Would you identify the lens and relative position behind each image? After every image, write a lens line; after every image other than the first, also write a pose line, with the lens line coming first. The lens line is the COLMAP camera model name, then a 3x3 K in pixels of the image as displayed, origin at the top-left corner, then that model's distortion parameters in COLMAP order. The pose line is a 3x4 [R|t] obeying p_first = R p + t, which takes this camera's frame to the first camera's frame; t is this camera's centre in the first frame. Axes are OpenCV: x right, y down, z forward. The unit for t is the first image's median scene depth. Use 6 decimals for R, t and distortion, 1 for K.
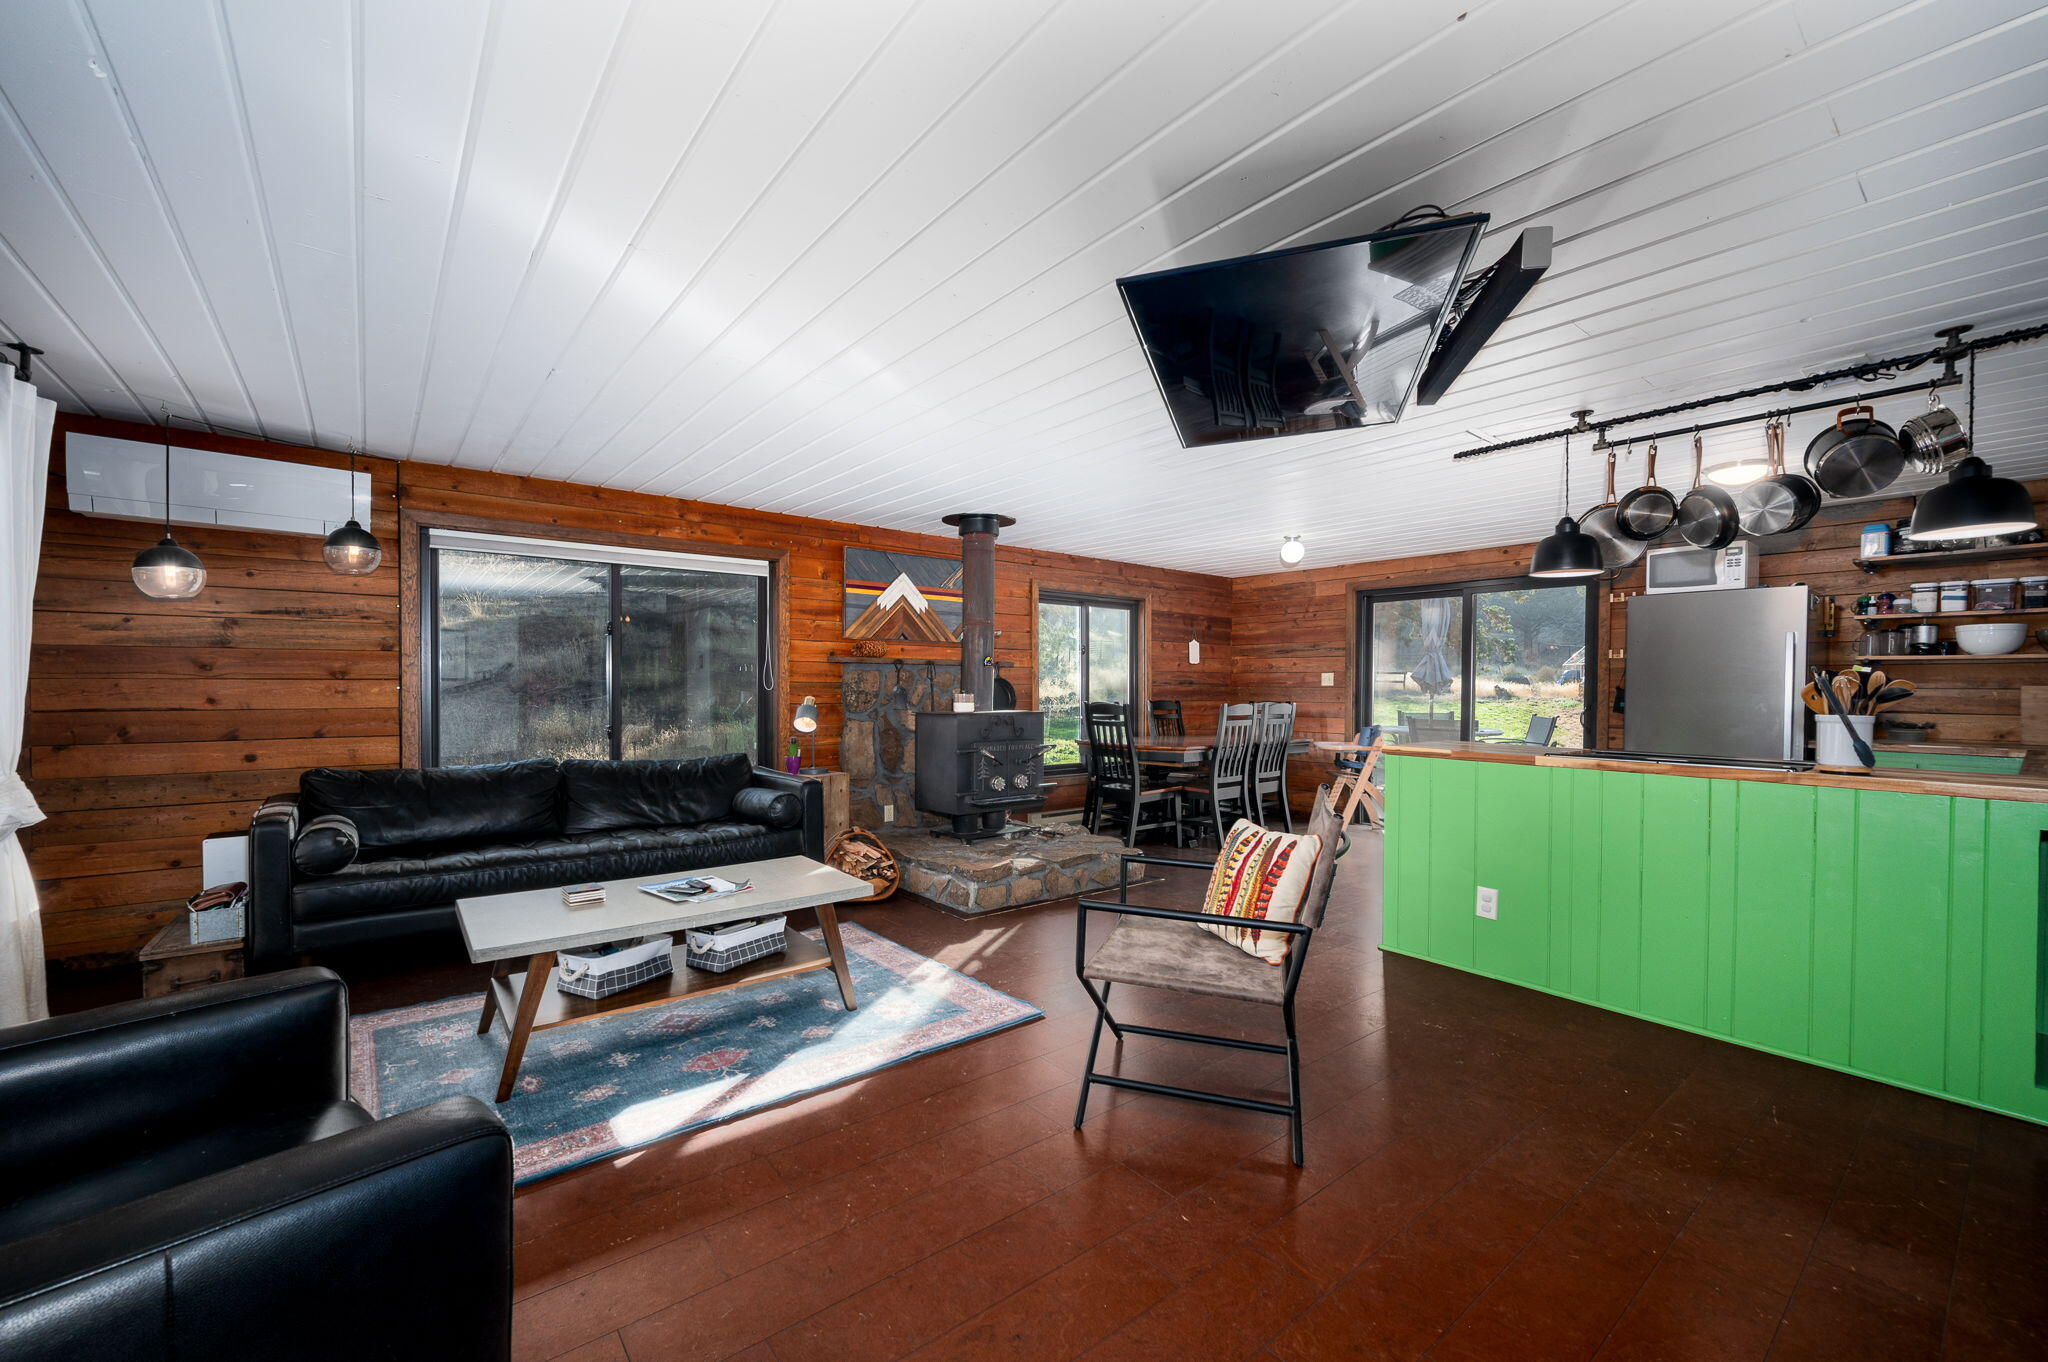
lens RADIAL K [[822.3, 0, 1024.4], [0, 822.3, 694.8], [0, 0, 1]] dist [-0.000653, -0.000084]
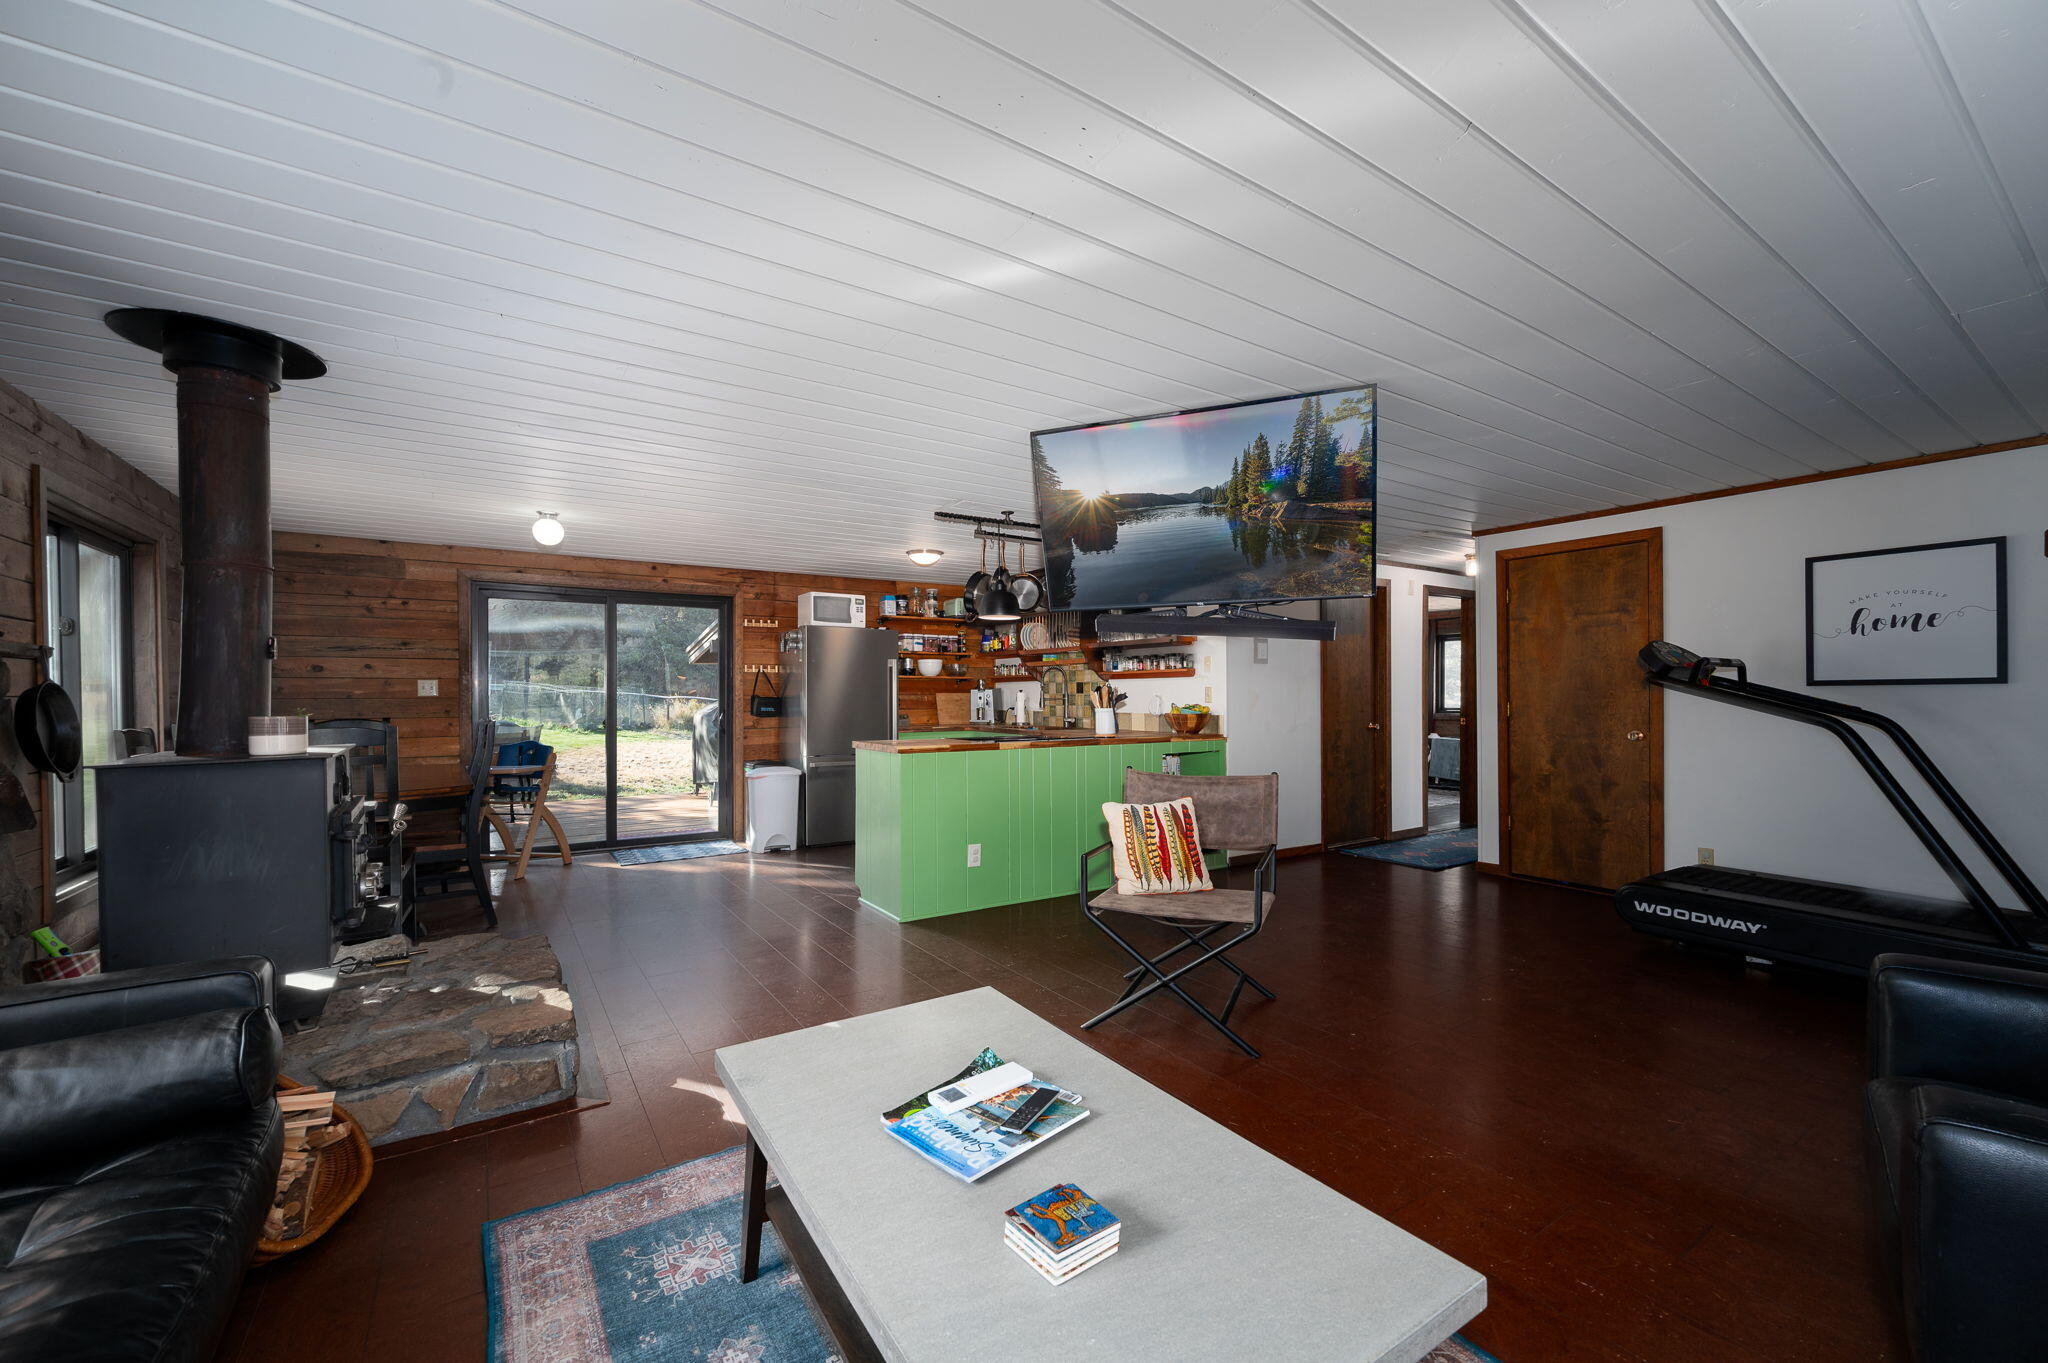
lens RADIAL K [[822.3, 0, 1024.4], [0, 822.3, 695.3], [0, 0, 1]] dist [-0.000653, -0.000084]
pose [[0.085901, -0.005398, 0.996289, -0.572399], [0.016464, 0.999856, 0.003998, -0.009558], [-0.996168, 0.016059, 0.085977, 0.600065]]
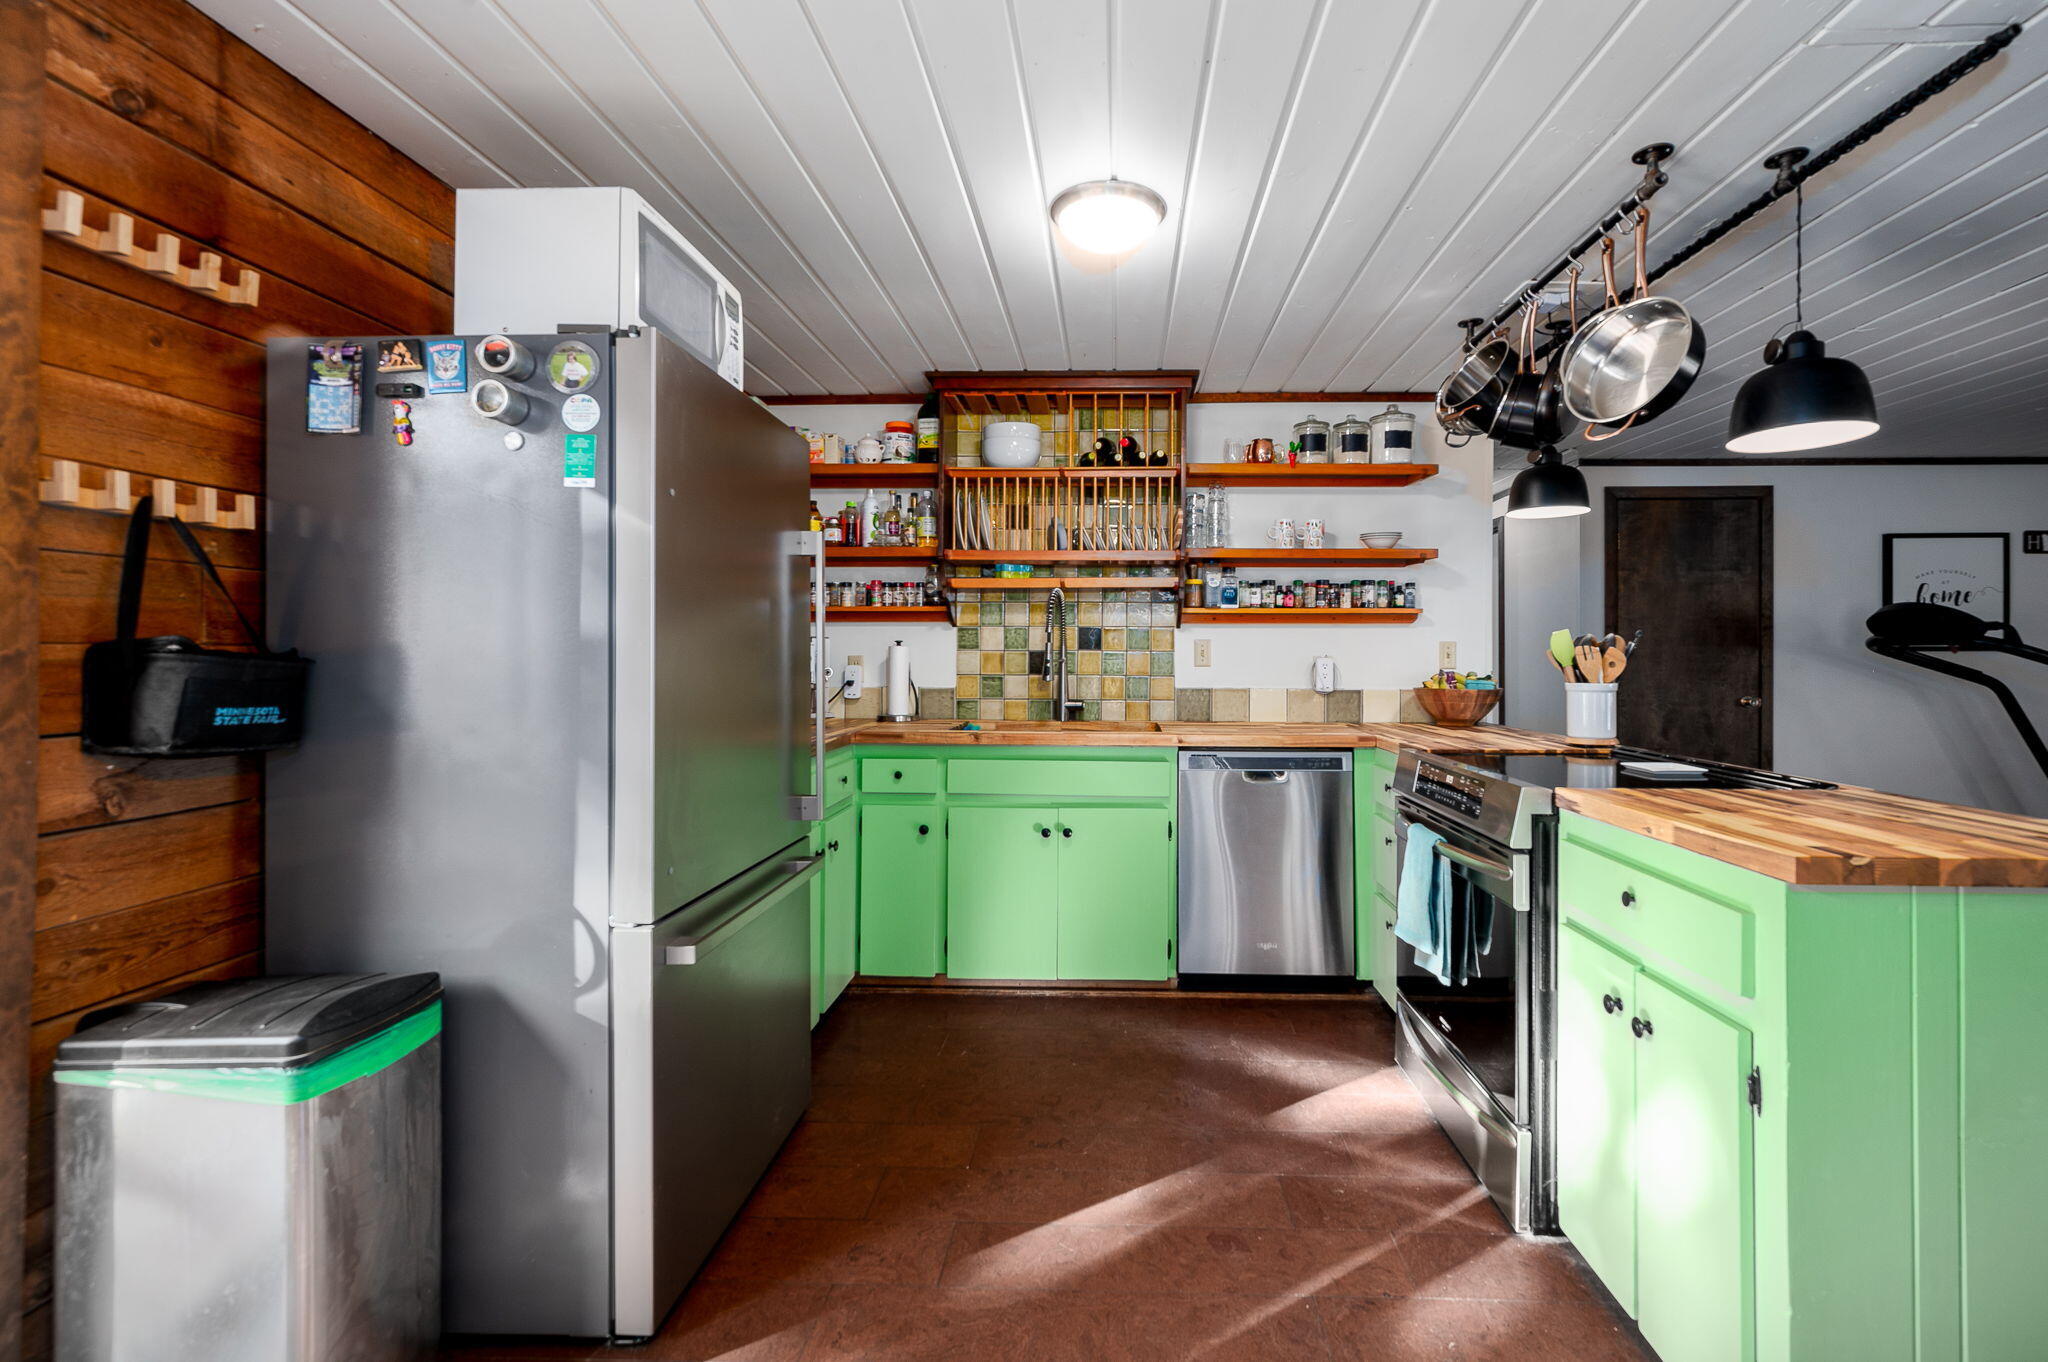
lens RADIAL K [[875.0, 0, 1090.4], [0, 875.0, 652.3], [0, 0, 1]] dist [-0.000079, 0.000076]
pose [[-0.764588, -0.006265, 0.644489, 0.465791], [0.000299, 0.999949, 0.010076, -0.011630], [-0.644520, 0.007896, -0.764547, 1.237880]]
